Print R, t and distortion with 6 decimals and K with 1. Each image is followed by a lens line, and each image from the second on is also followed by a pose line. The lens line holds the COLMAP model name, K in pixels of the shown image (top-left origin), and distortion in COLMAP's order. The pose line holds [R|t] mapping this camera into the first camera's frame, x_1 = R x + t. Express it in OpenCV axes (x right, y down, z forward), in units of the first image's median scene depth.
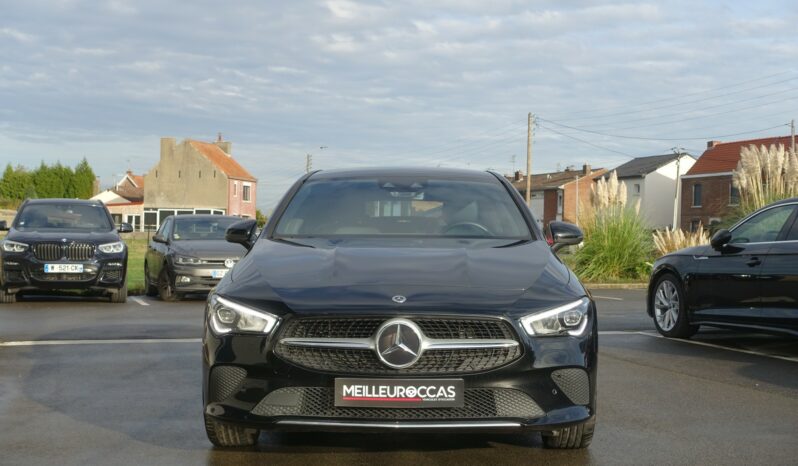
lens RADIAL K [[1211.2, 0, 399.0], [0, 1211.2, 233.0], [0, 0, 1]] dist [-0.011834, -0.021916]
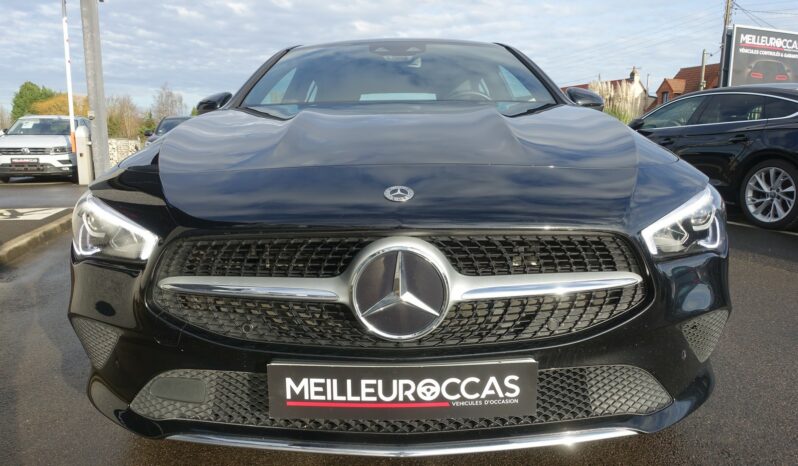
lens RADIAL K [[575.1, 0, 398.6], [0, 575.1, 224.0], [0, 0, 1]] dist [-0.027967, -0.000454]
pose [[0.999777, -0.019228, 0.008775, -0.002283], [0.017742, 0.989128, 0.145982, 0.033552], [-0.011487, -0.145794, 0.989248, 0.780581]]
